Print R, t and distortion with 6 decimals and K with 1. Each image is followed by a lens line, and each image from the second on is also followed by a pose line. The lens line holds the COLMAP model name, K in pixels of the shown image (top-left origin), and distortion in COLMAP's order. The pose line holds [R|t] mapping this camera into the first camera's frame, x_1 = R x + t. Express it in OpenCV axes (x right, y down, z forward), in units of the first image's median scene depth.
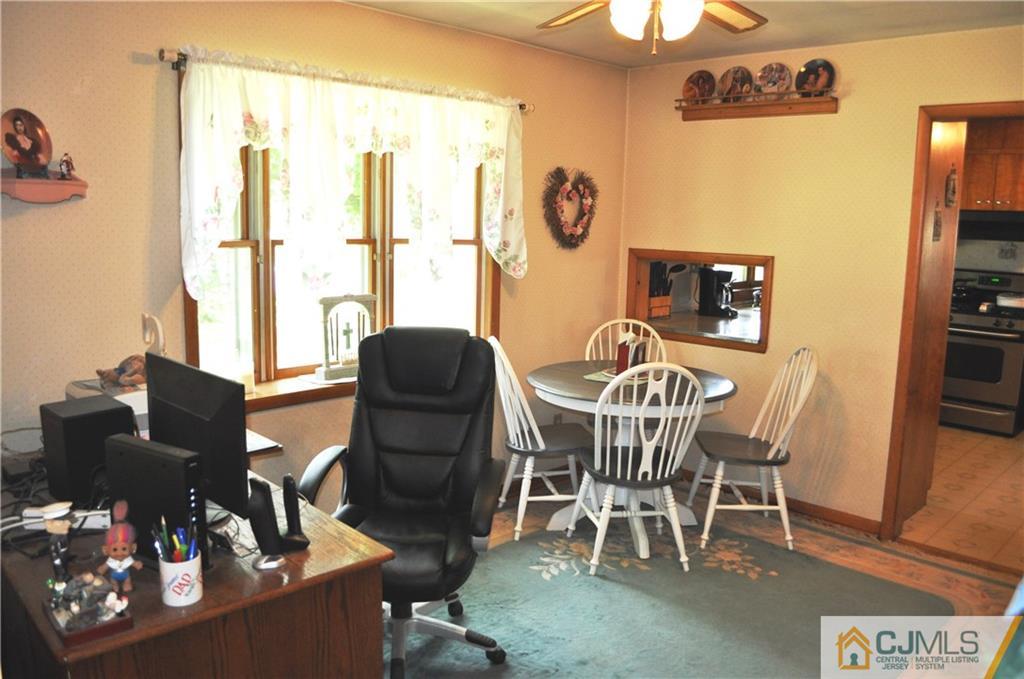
lens RADIAL K [[806.5, 0, 505.2], [0, 806.5, 335.1], [0, 0, 1]] dist [-0.079756, 0.006196]
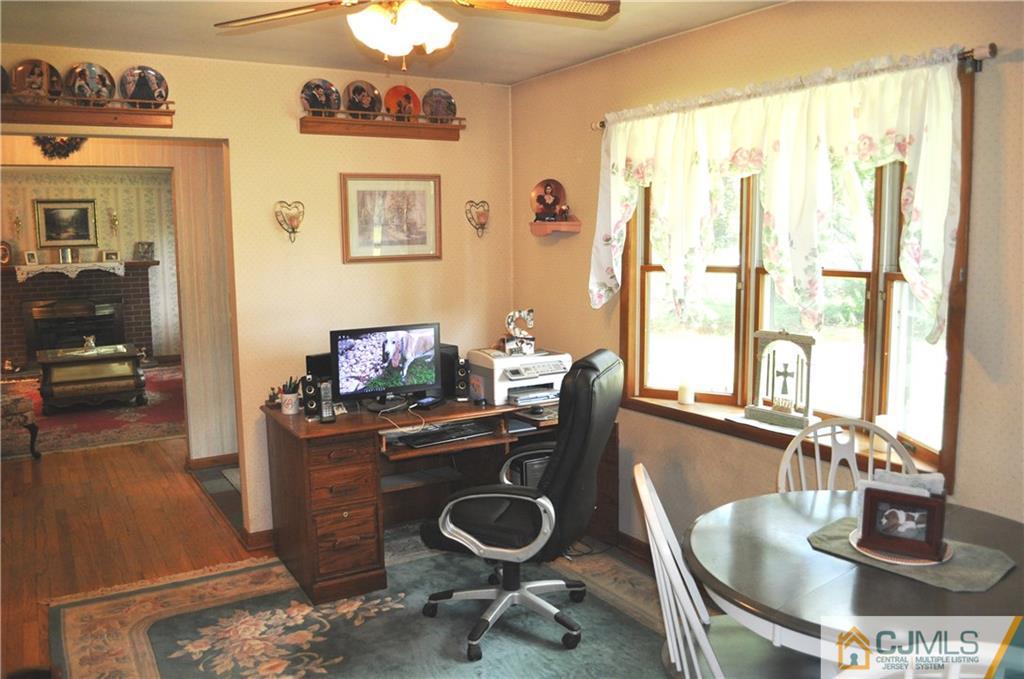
lens RADIAL K [[806.5, 0, 505.2], [0, 806.5, 335.1], [0, 0, 1]] dist [-0.079756, 0.006196]
pose [[-0.238116, 0.100798, -0.965992, 0.767612], [-0.134618, 0.981575, 0.135607, -0.132334], [0.961862, 0.162330, -0.220160, 0.955501]]
